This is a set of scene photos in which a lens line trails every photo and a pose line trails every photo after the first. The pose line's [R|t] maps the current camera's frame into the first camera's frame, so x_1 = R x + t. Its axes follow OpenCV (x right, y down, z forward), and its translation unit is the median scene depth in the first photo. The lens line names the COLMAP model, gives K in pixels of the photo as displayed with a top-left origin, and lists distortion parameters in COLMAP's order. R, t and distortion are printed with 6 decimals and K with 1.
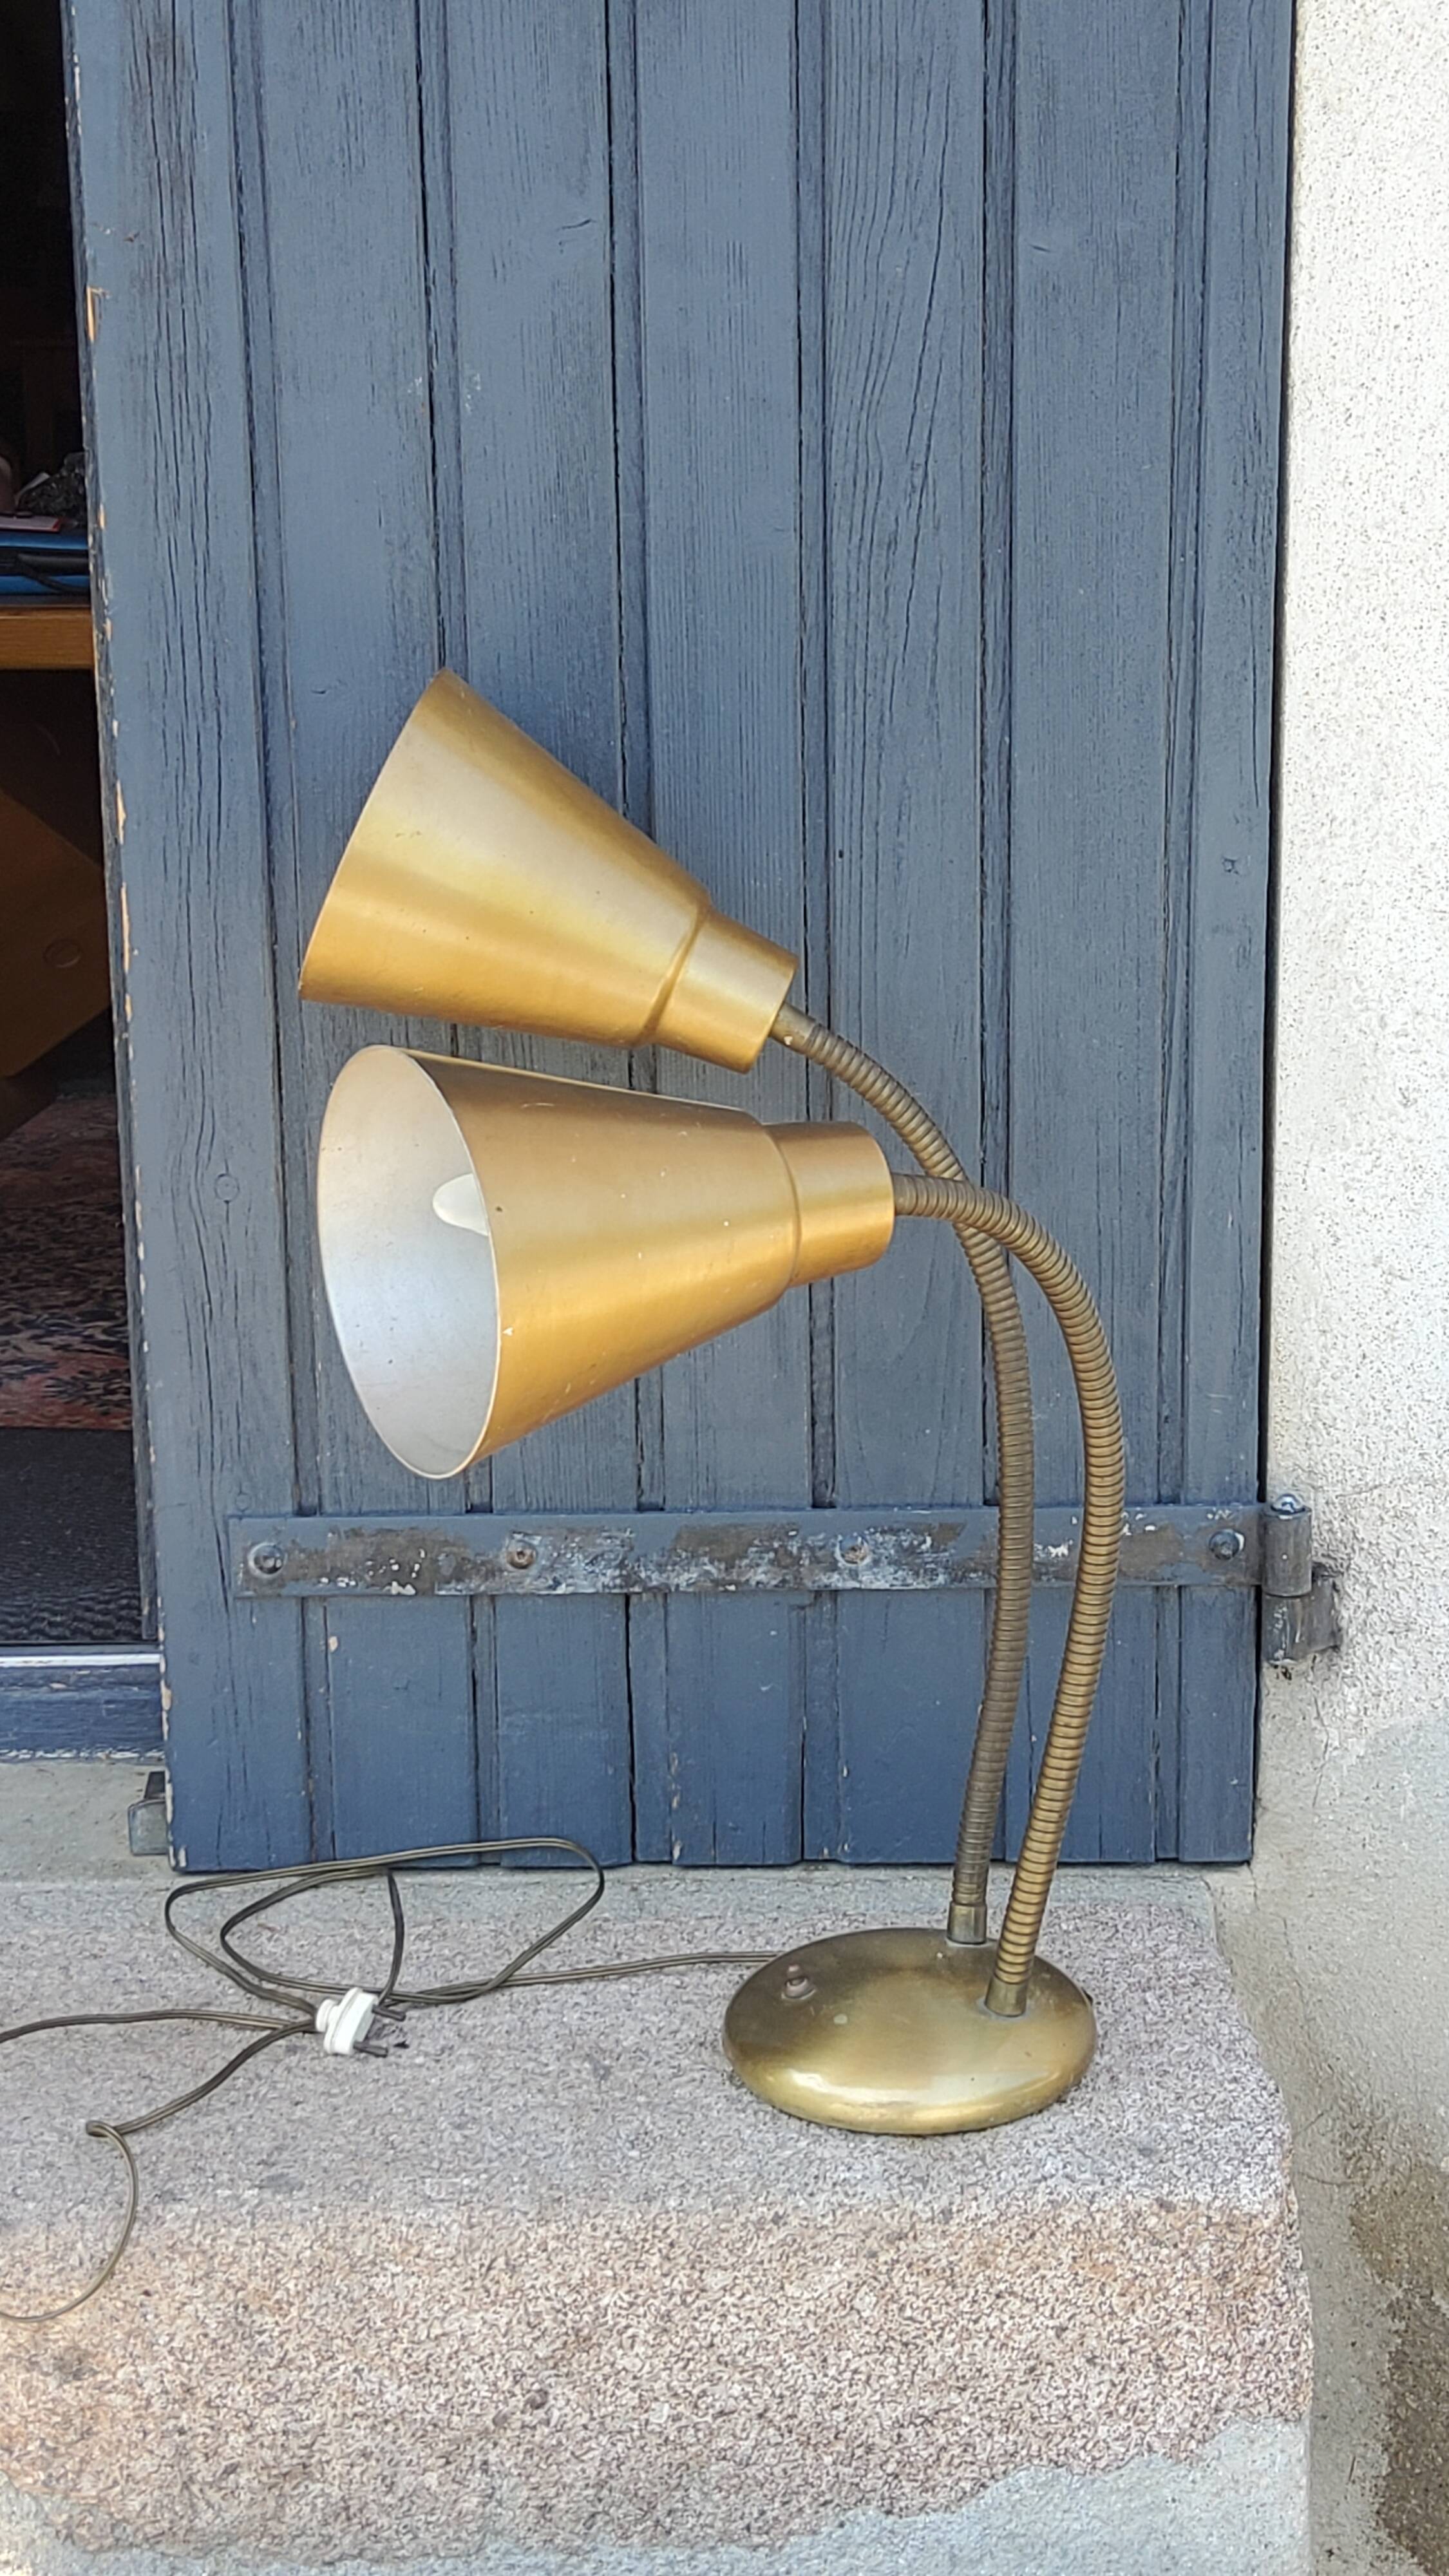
lens RADIAL K [[3870.0, 0, 715.9], [0, 3870.0, 1283.6], [0, 0, 1]] dist [0.097334, 0.000000]
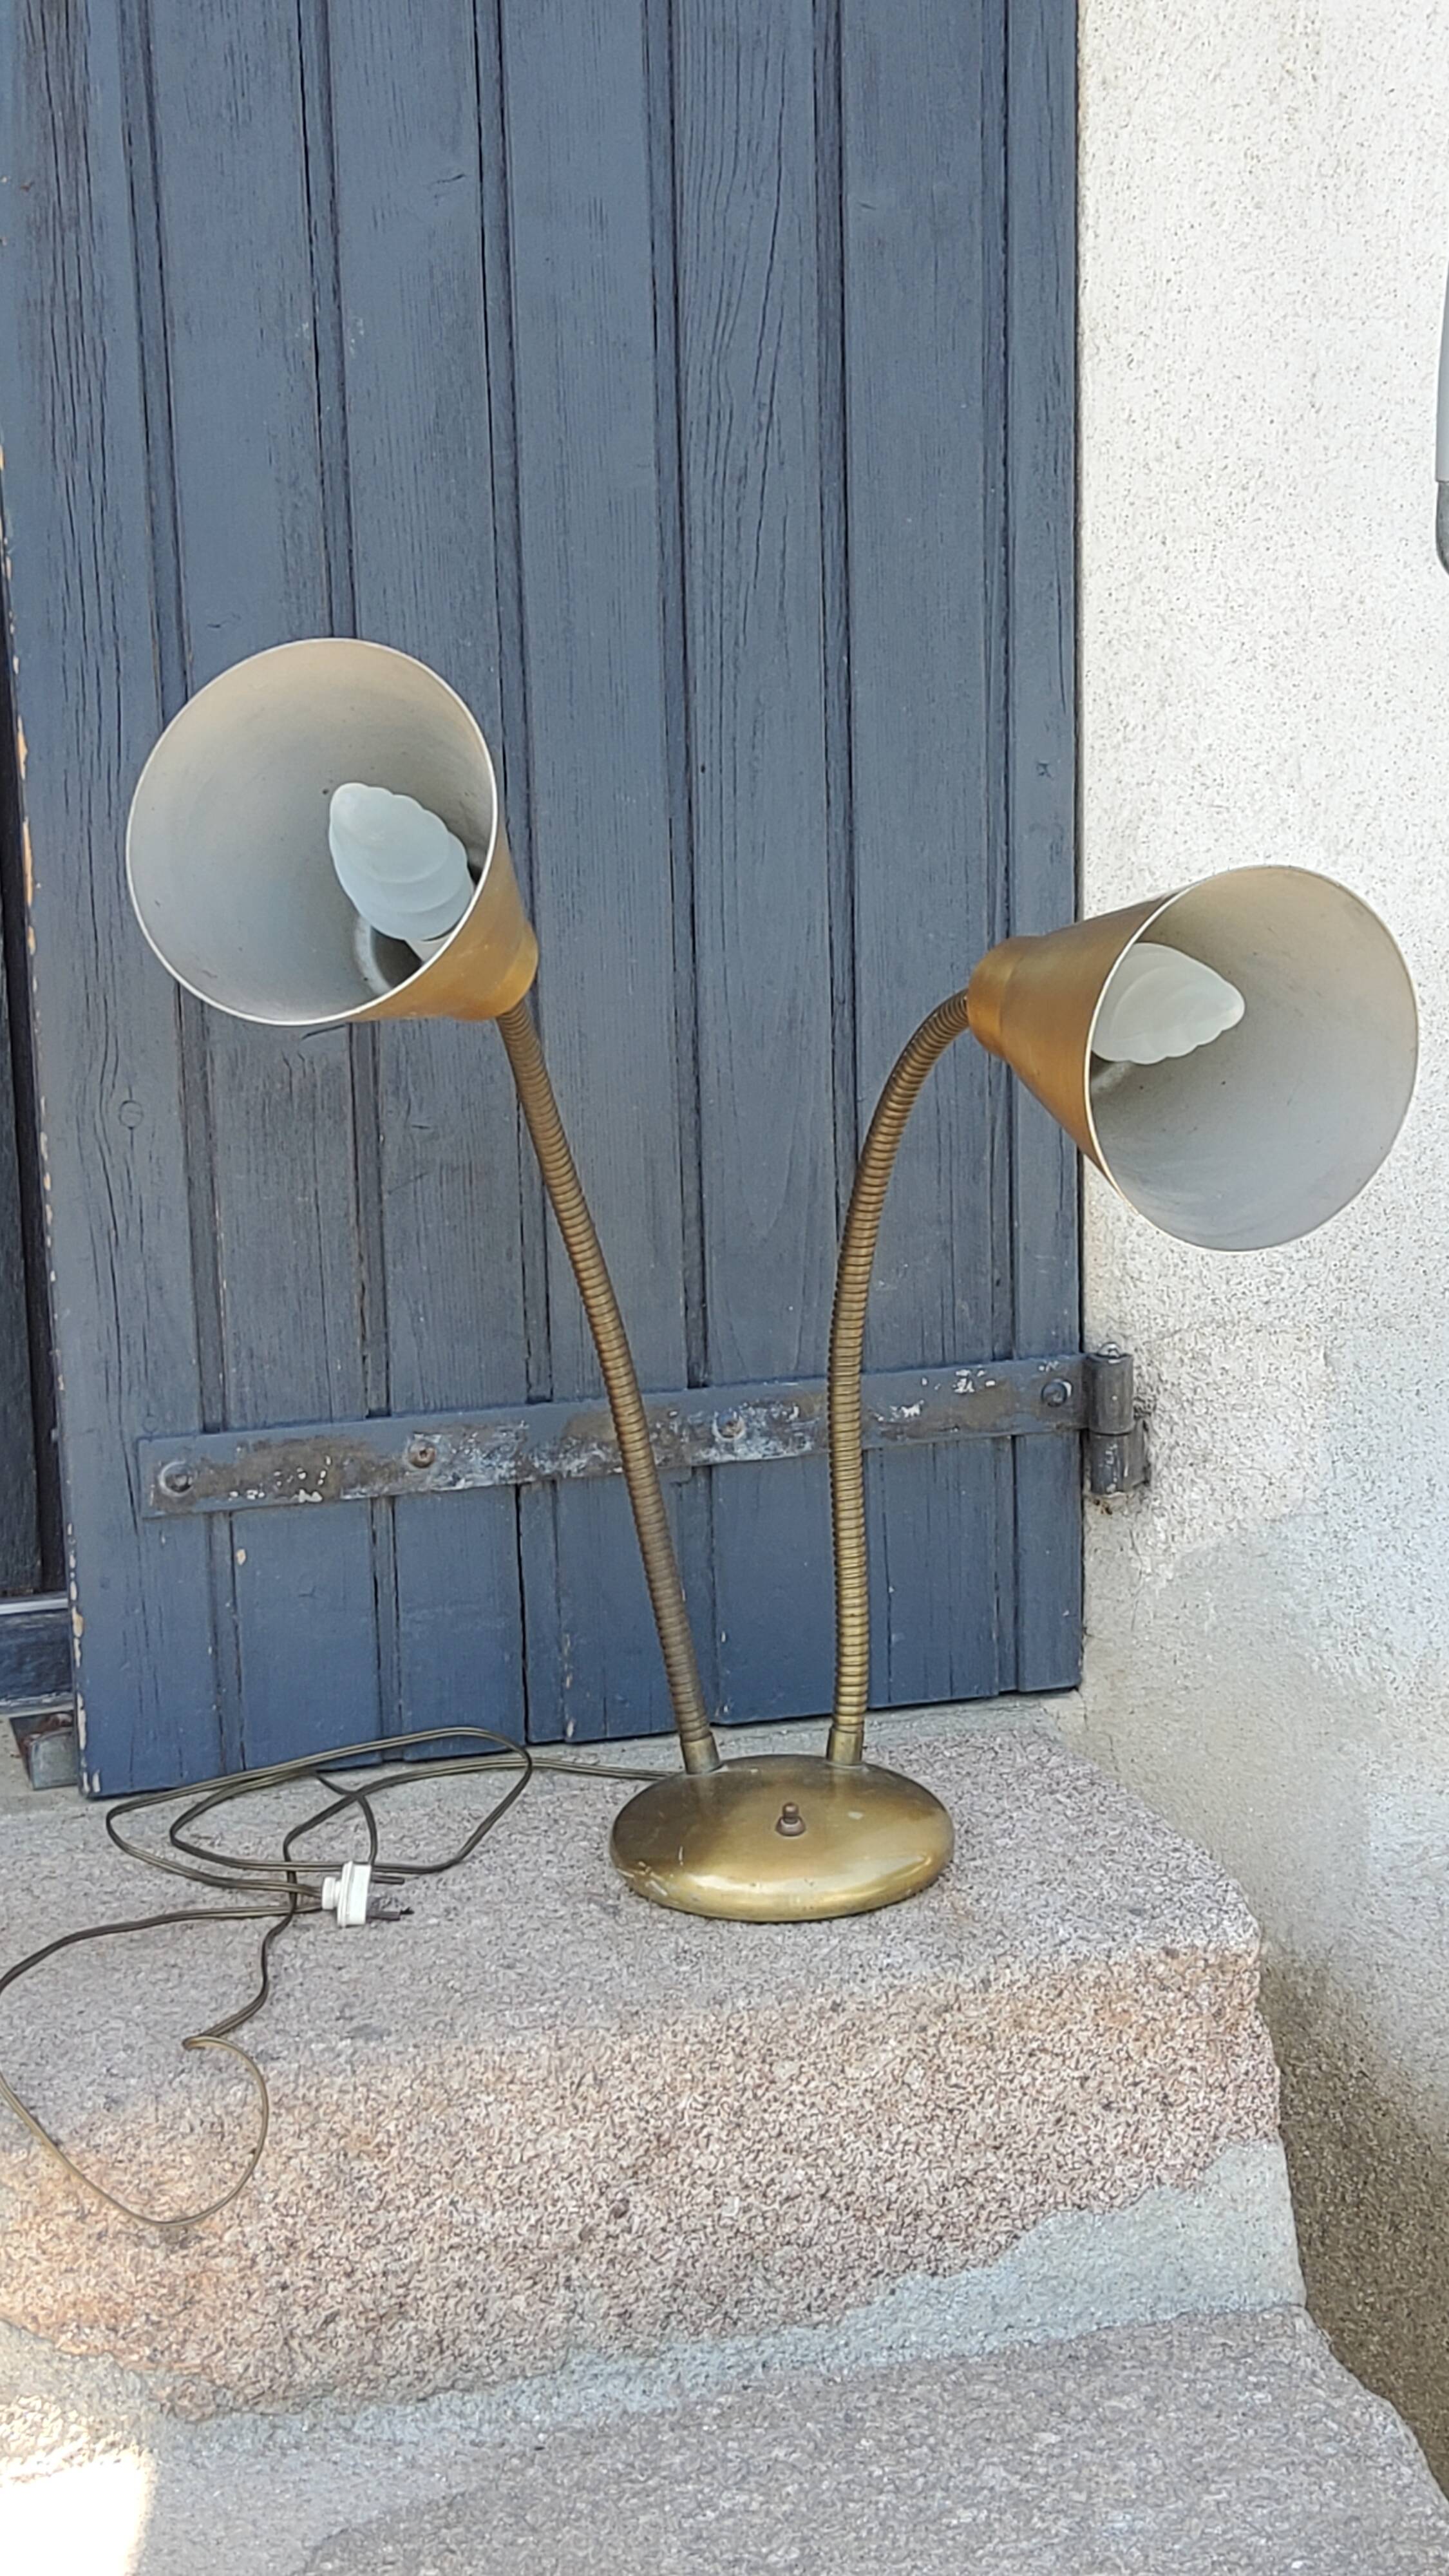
lens RADIAL K [[3870.0, 0, 719.6], [0, 3870.0, 1289.9], [0, 0, 1]] dist [0.097334, 0.000000]
pose [[0.959938, -0.066549, 0.272196, -0.271892], [0.076008, 0.996810, -0.024345, 0.061222], [-0.269707, 0.044059, 0.961934, -0.031093]]
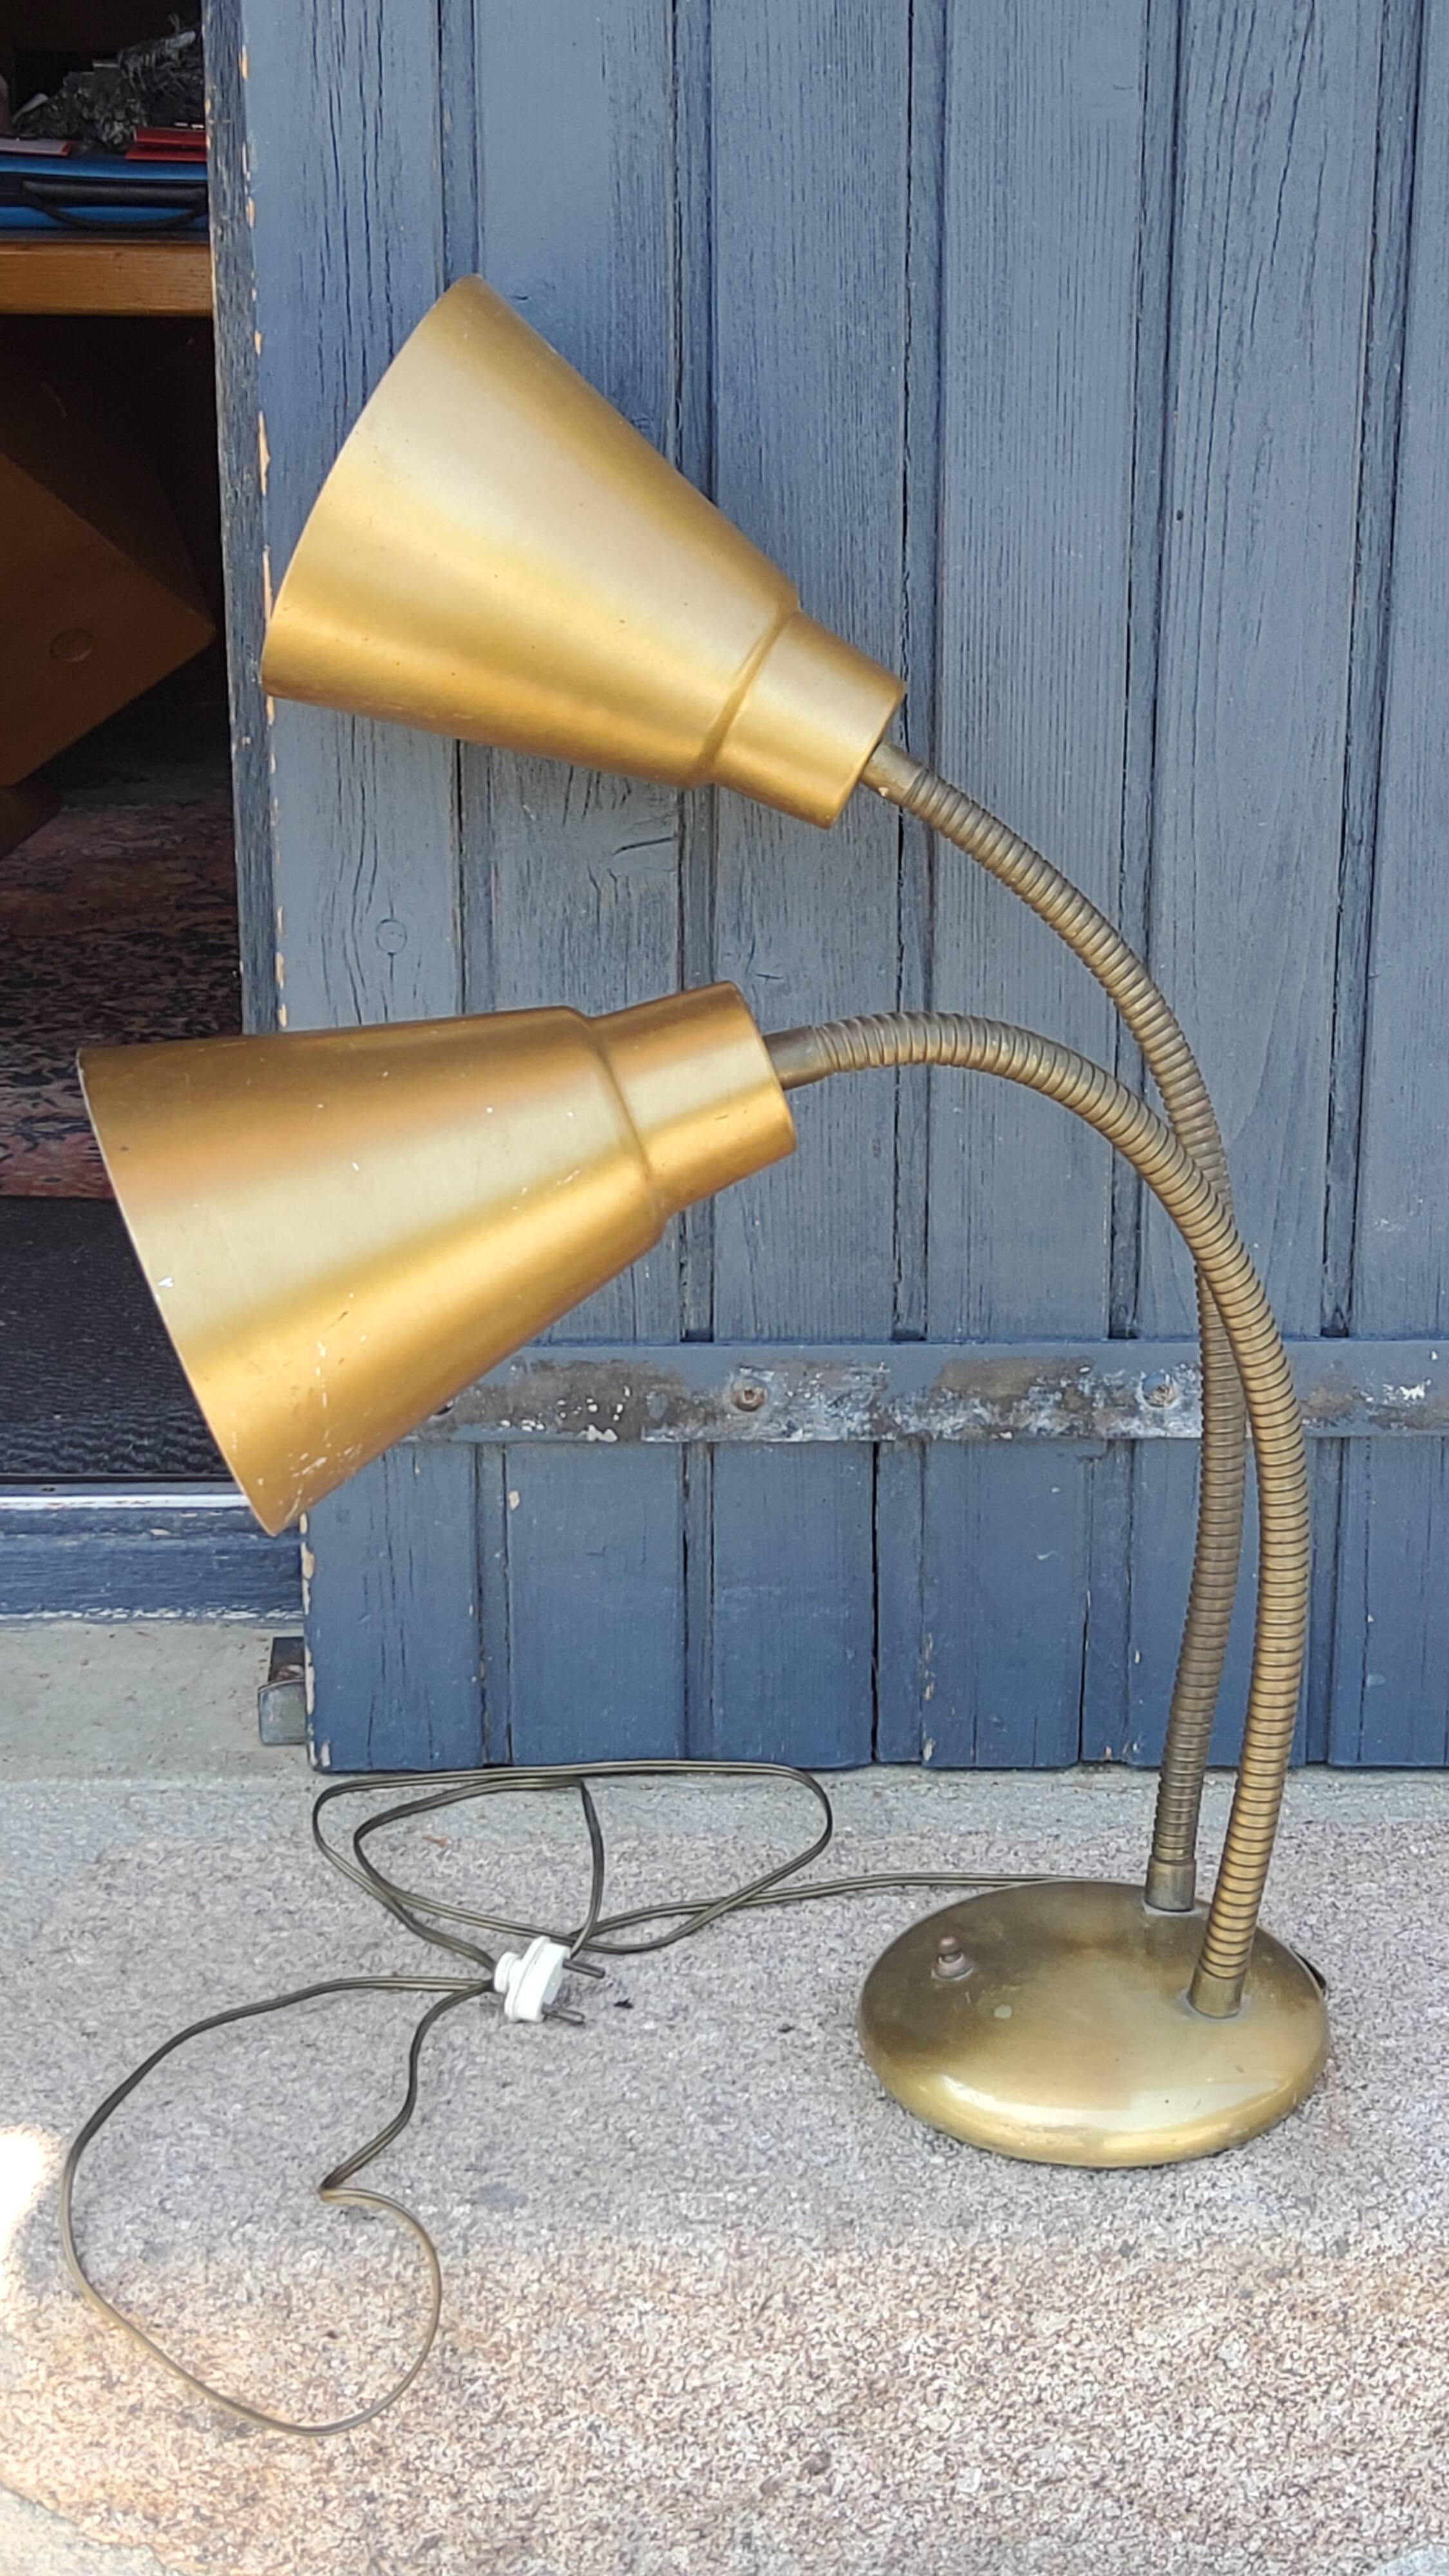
lens RADIAL K [[3870.0, 0, 711.9], [0, 3870.0, 1303.5], [0, 0, 1]] dist [0.097334, 0.000000]
pose [[0.999795, 0.005791, 0.019406, -0.078846], [-0.007260, 0.997042, 0.076511, -0.011436], [-0.018906, -0.076636, 0.996880, 0.206568]]
